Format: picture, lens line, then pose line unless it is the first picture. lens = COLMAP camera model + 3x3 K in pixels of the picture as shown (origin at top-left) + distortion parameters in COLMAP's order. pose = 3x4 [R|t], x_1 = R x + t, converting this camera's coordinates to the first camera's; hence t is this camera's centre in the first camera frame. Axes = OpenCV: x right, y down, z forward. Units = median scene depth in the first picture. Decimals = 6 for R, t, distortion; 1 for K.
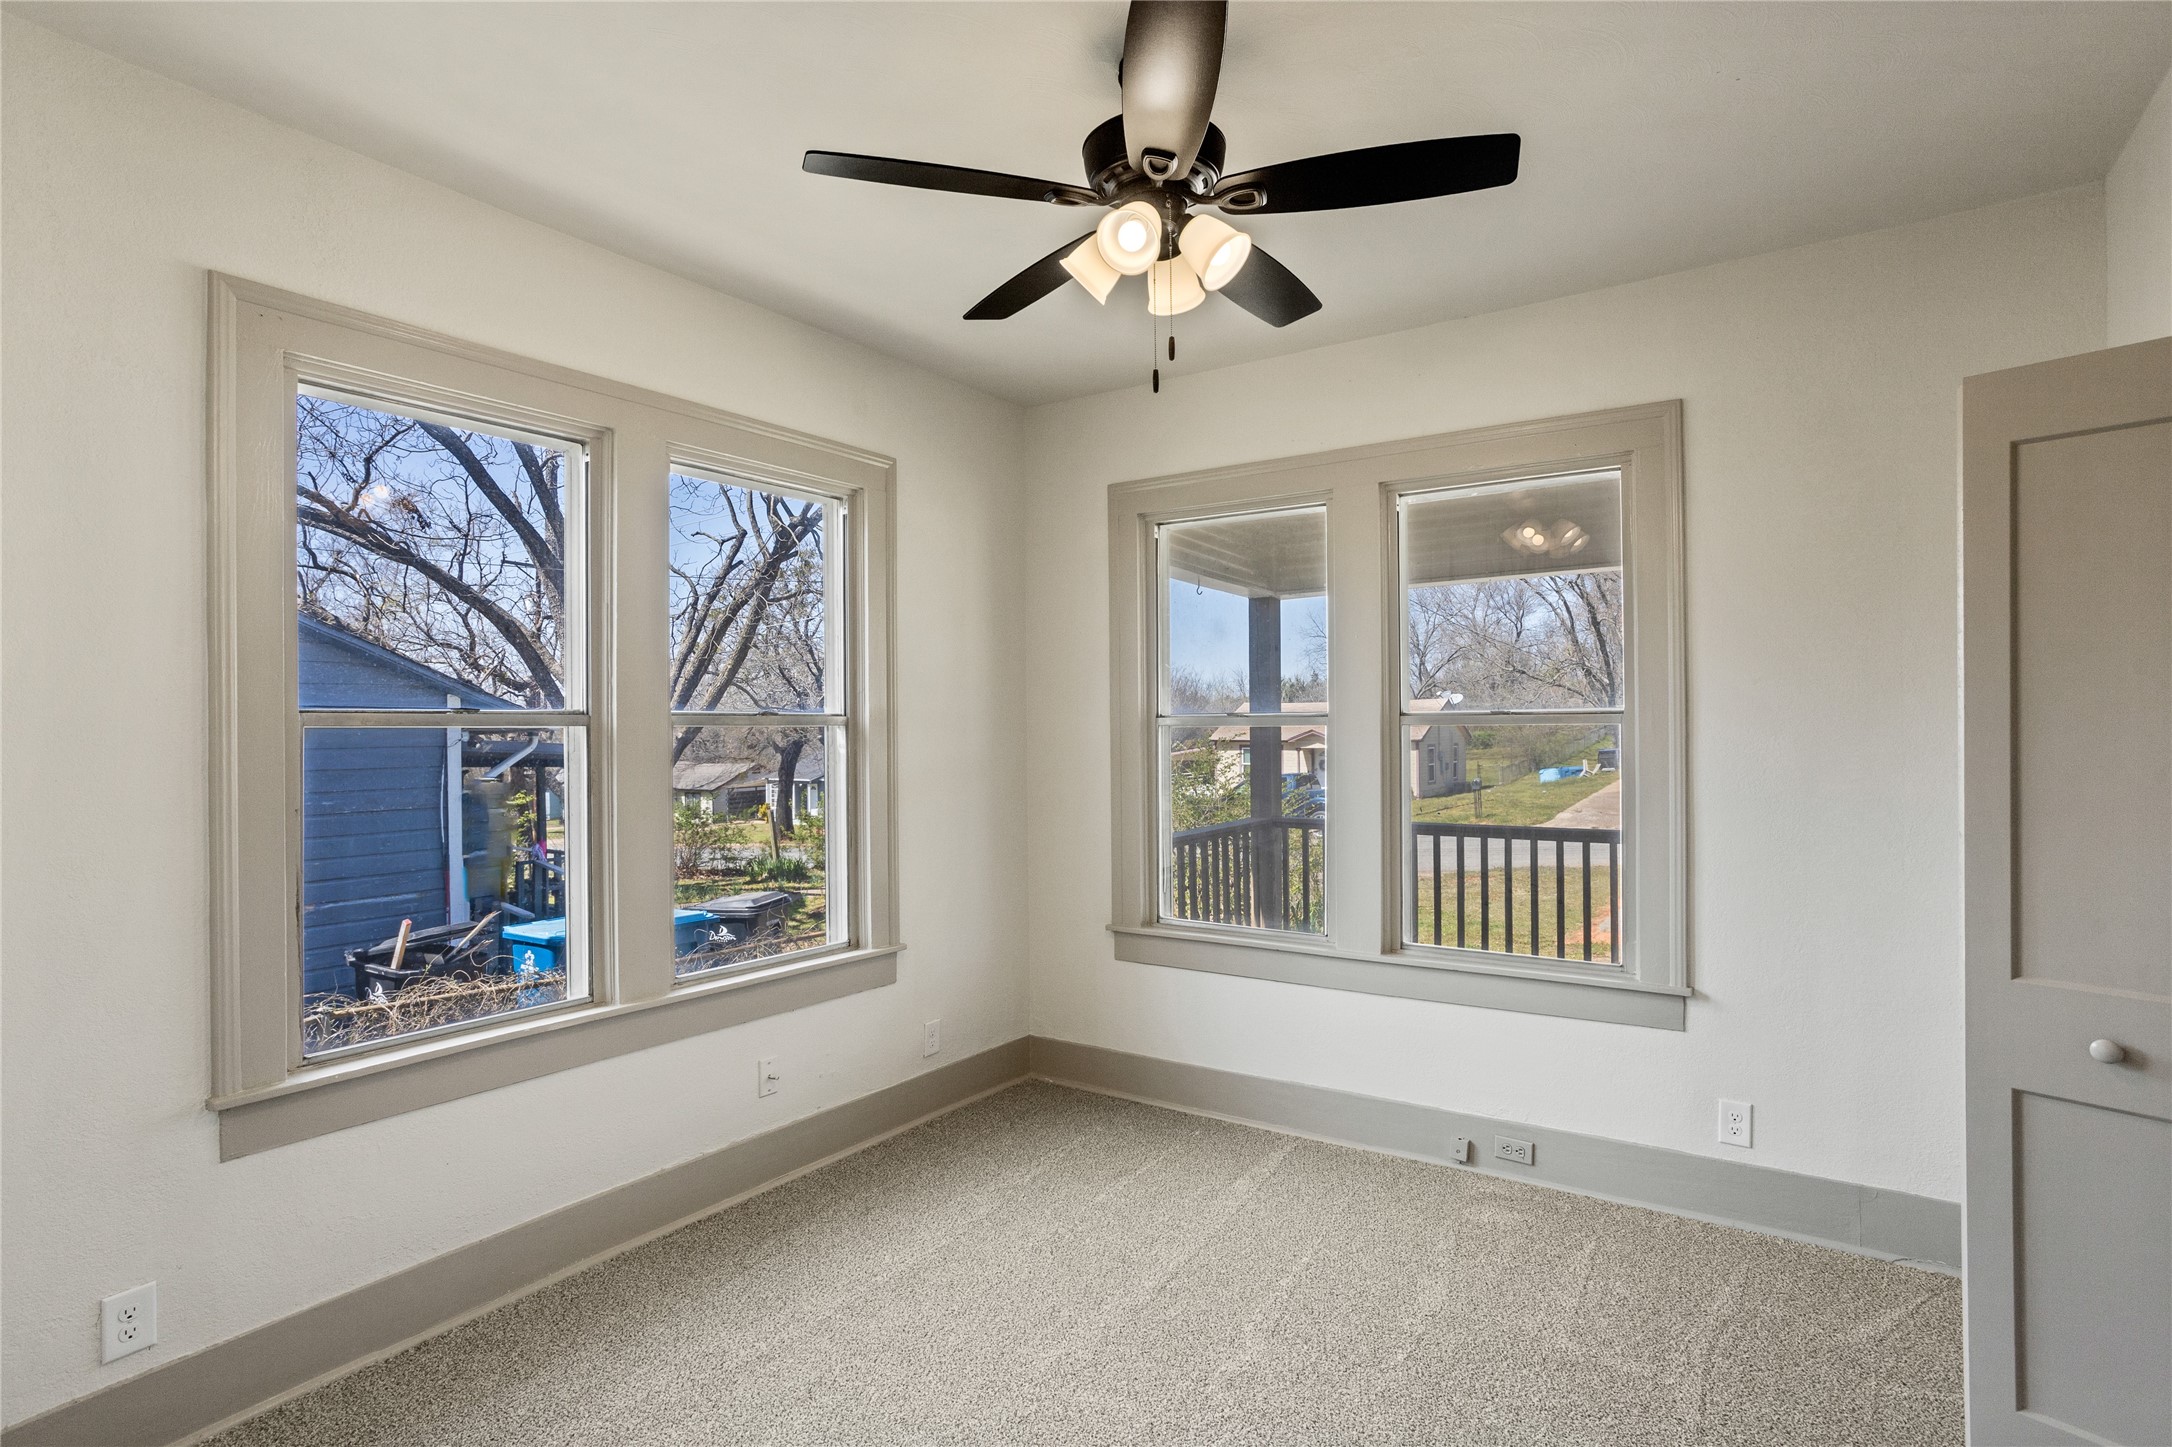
lens RADIAL K [[1079.9, 0, 1083.4], [0, 1079.9, 723.9], [0, 0, 1]] dist [-0.037491, 0.017491]
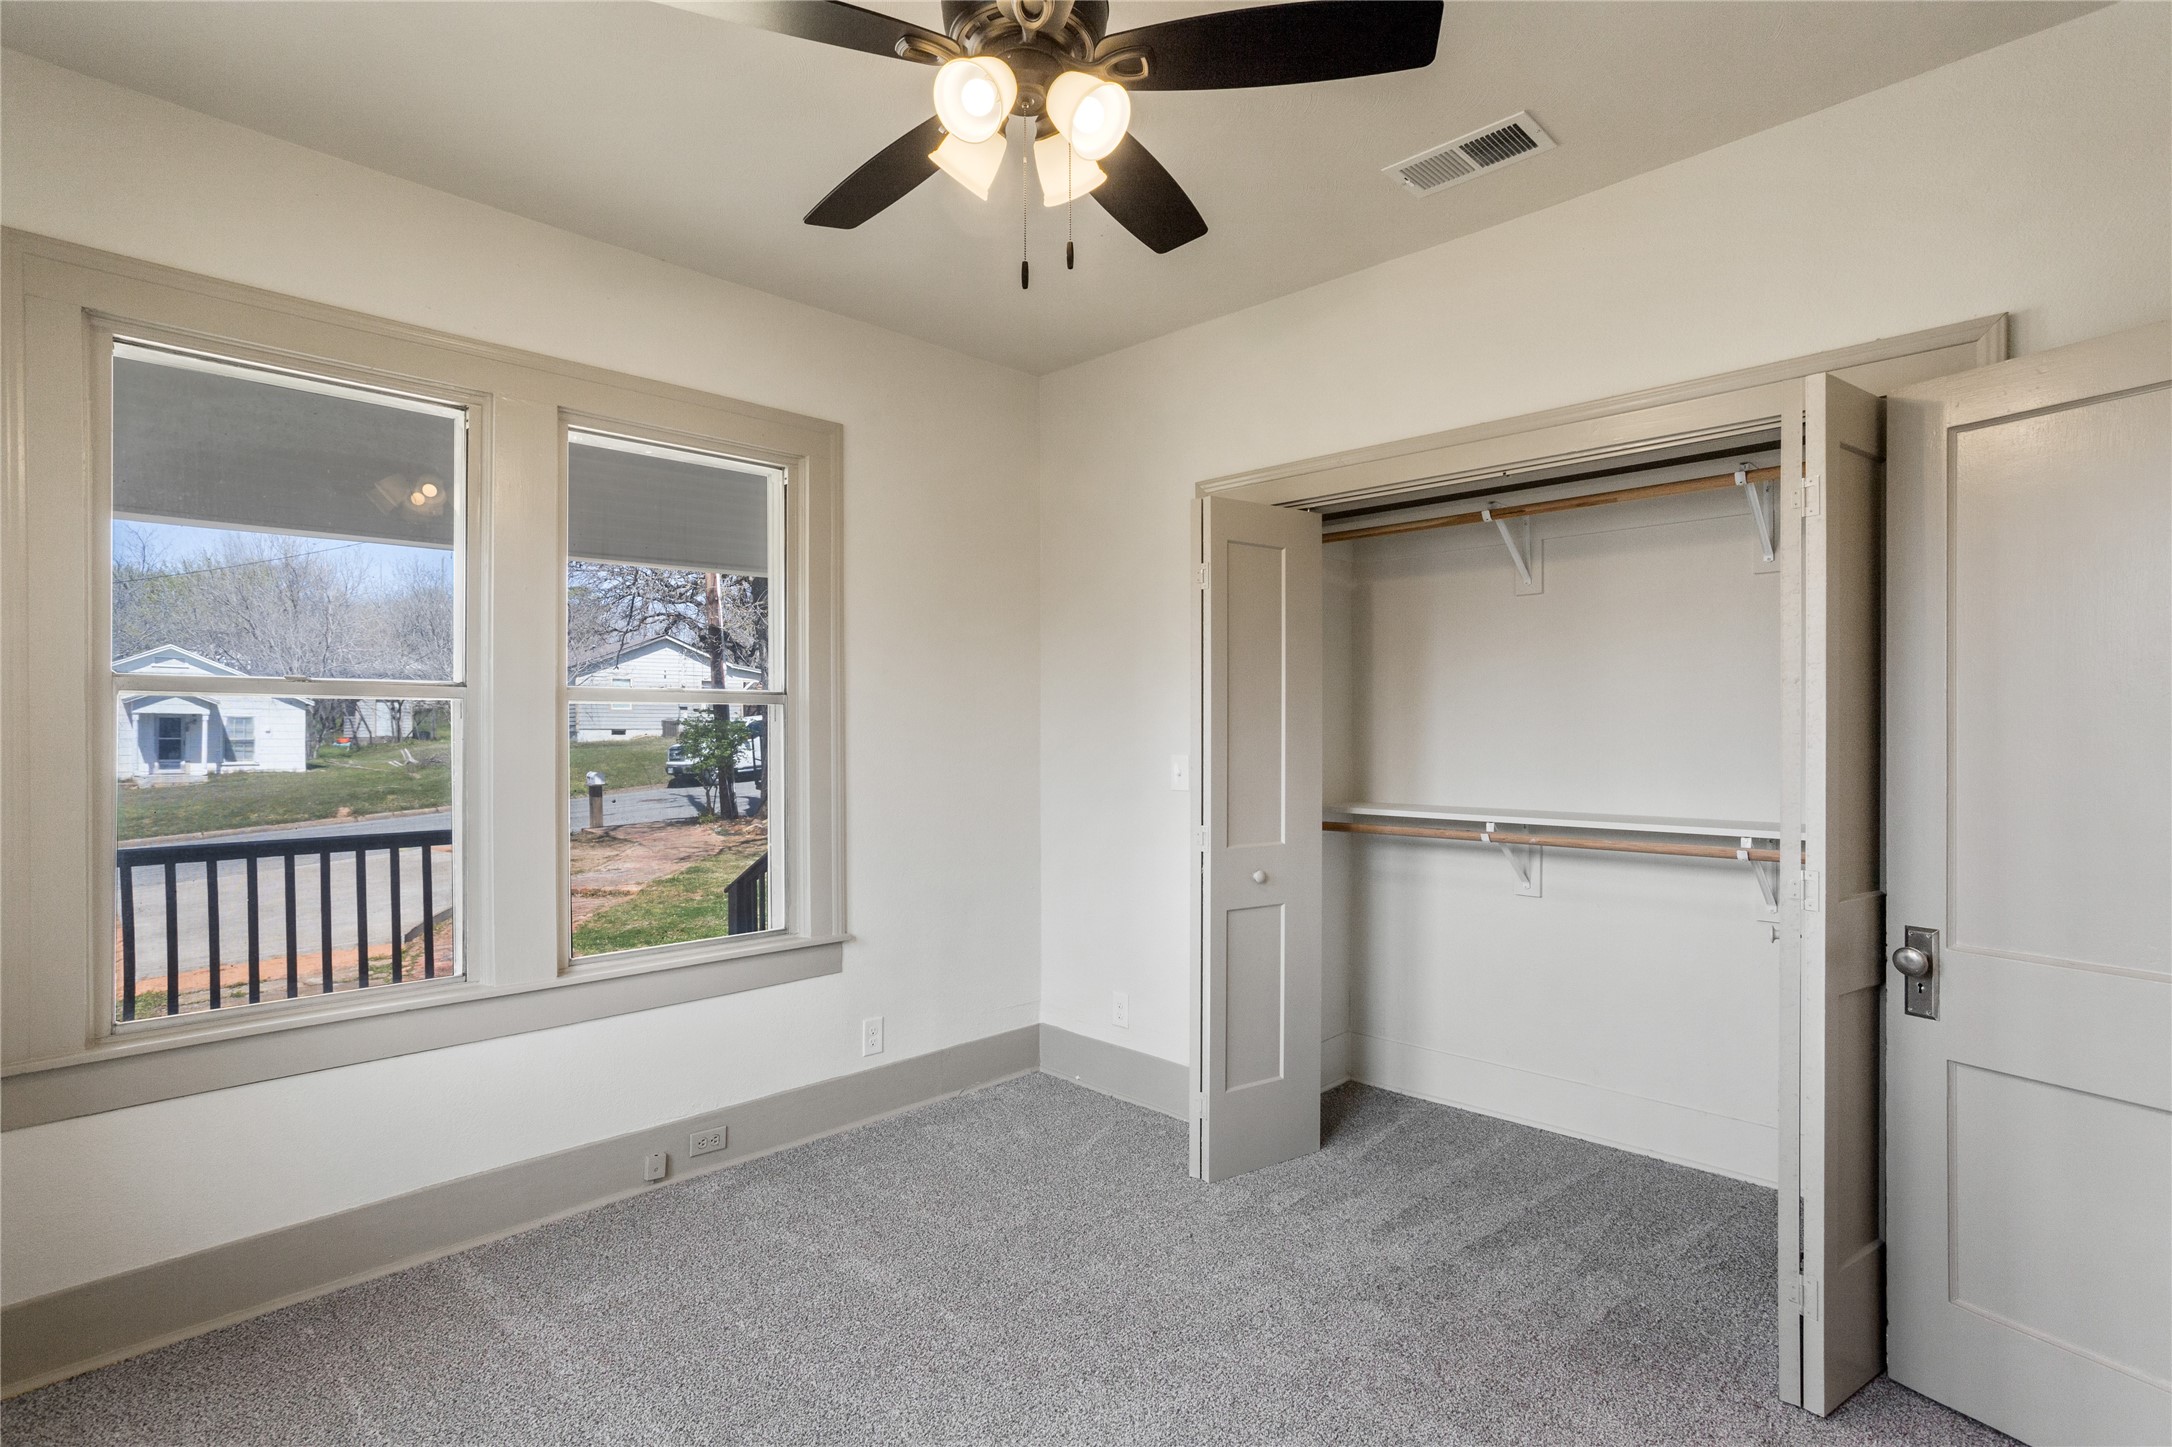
lens RADIAL K [[1079.9, 0, 1087.1], [0, 1079.9, 731.1], [0, 0, 1]] dist [-0.037491, 0.017491]
pose [[0.190050, 0.003212, 0.981769, -0.501192], [0.000408, 0.999994, -0.003350, 0.030321], [-0.981774, 0.001037, 0.190047, 0.491388]]
